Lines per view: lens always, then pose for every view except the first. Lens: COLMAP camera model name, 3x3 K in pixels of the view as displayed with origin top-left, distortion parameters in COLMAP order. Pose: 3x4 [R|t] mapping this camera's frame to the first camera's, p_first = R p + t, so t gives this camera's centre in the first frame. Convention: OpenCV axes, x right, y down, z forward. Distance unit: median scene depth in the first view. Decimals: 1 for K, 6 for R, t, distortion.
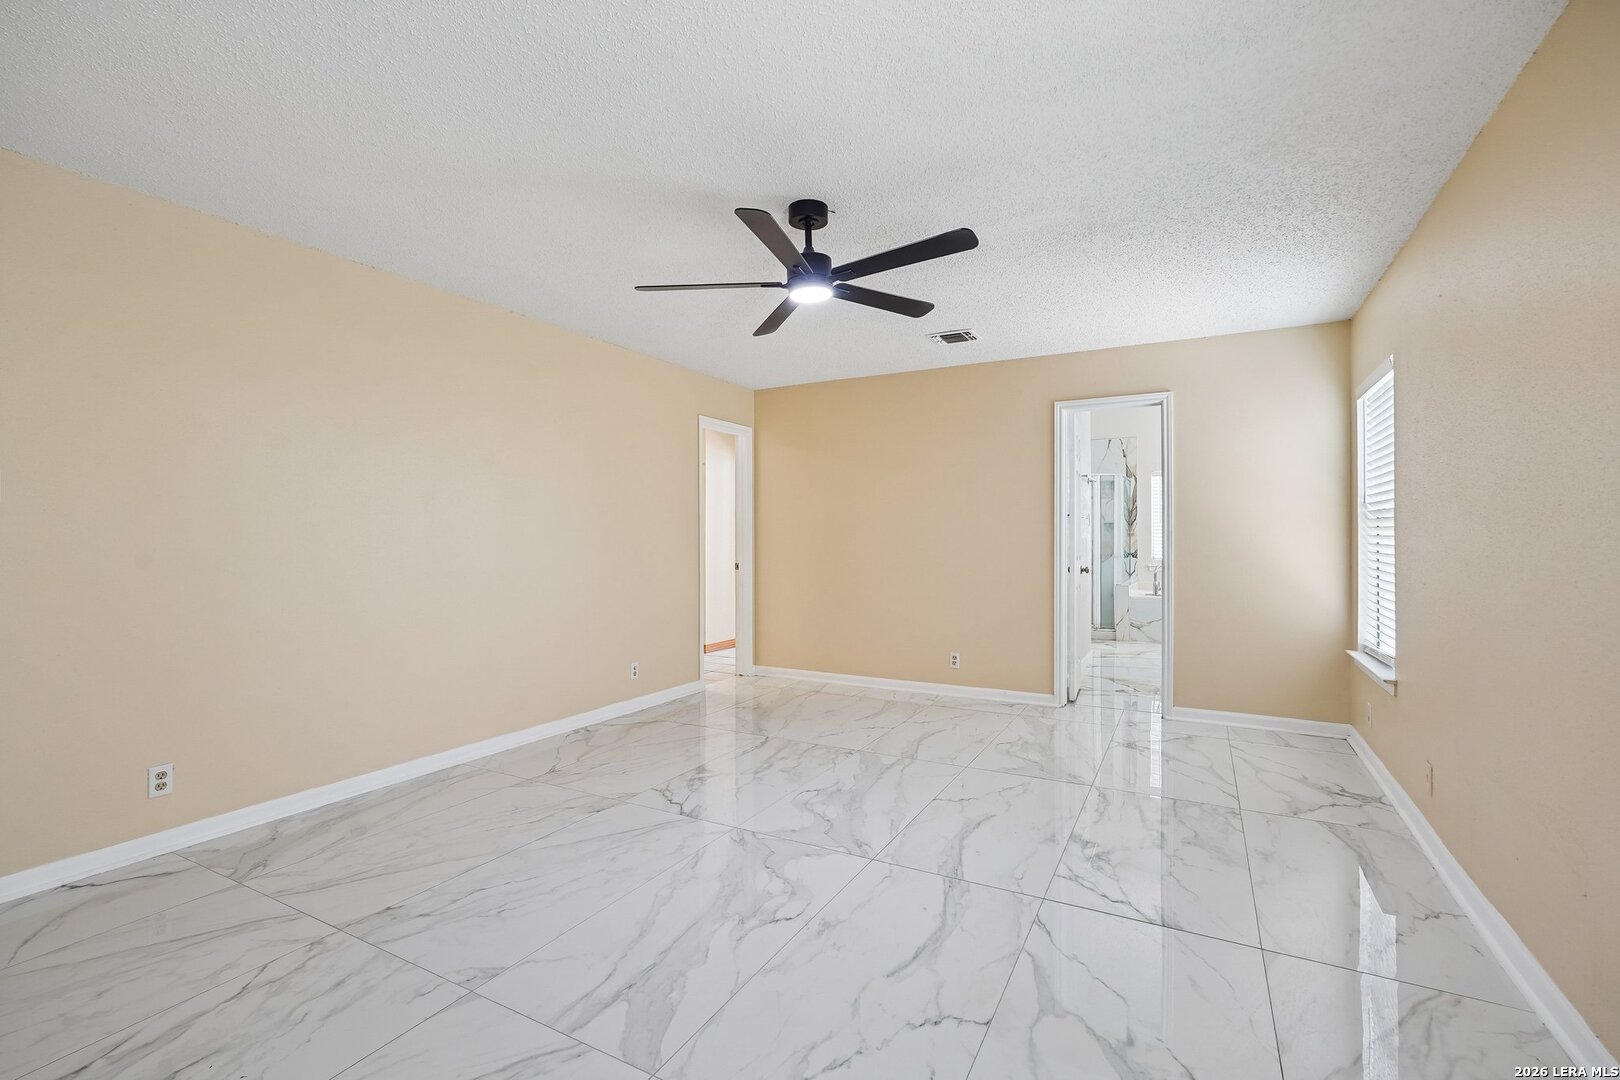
lens RADIAL K [[719.8, 0, 802.4], [0, 719.8, 532.8], [0, 0, 1]] dist [-0.006252, 0.000069]
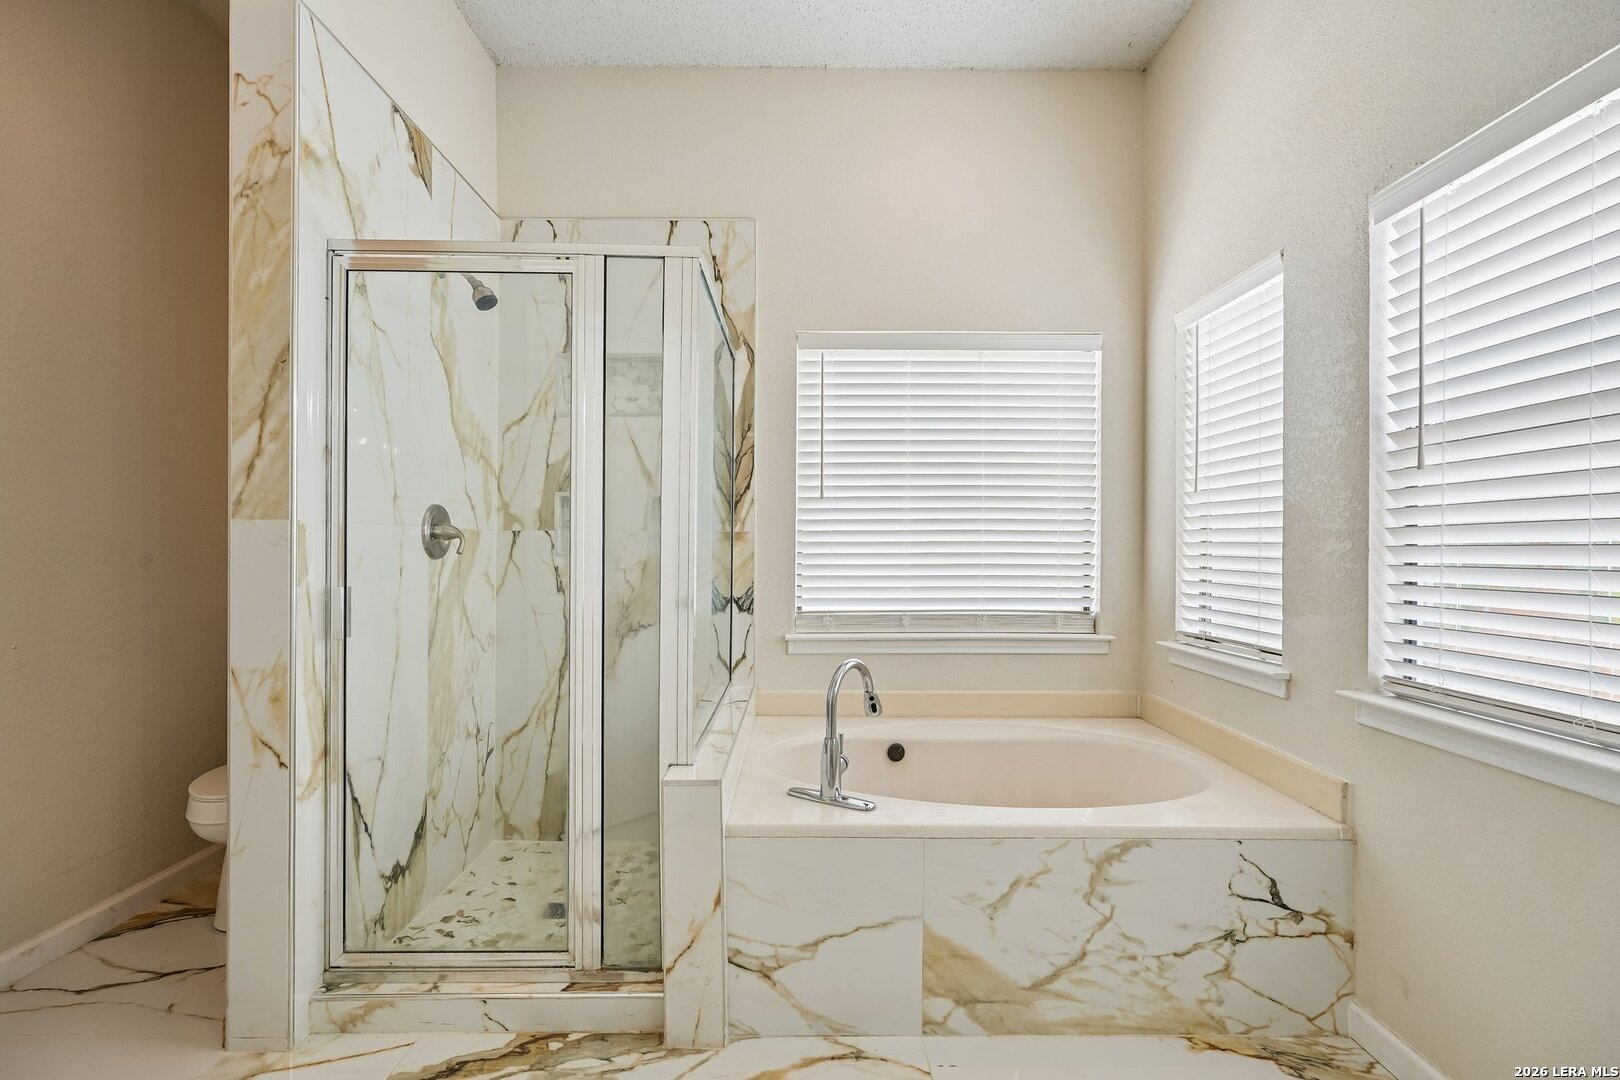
lens RADIAL K [[719.8, 0, 809.6], [0, 719.8, 551.6], [0, 0, 1]] dist [-0.006252, 0.000069]
pose [[0.862862, 0.009250, 0.505355, 0.372874], [-0.006887, 0.999955, -0.006543, 0.012165], [-0.505392, 0.002165, 0.862887, 0.813550]]
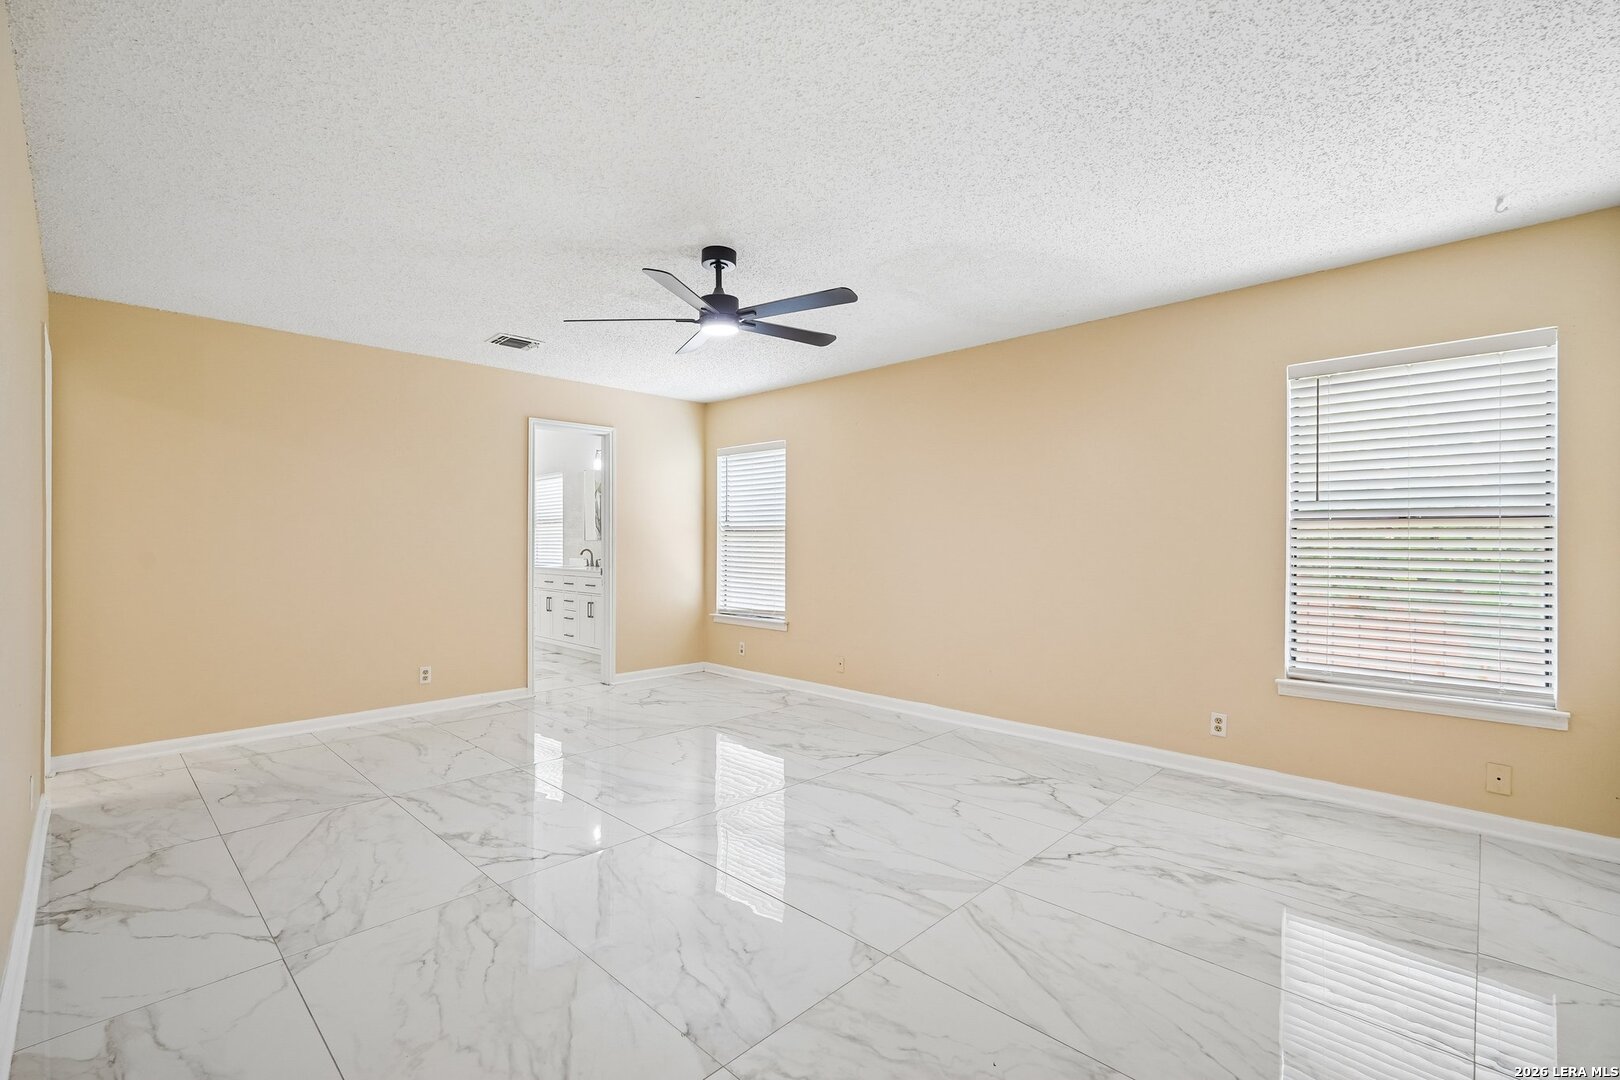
lens RADIAL K [[719.8, 0, 797.3], [0, 719.8, 542.8], [0, 0, 1]] dist [-0.006252, 0.000069]
pose [[0.270842, -0.000113, 0.962624, -0.704659], [-0.010116, 0.999944, 0.002964, 0.000620], [-0.962571, -0.010541, 0.270826, 0.379215]]
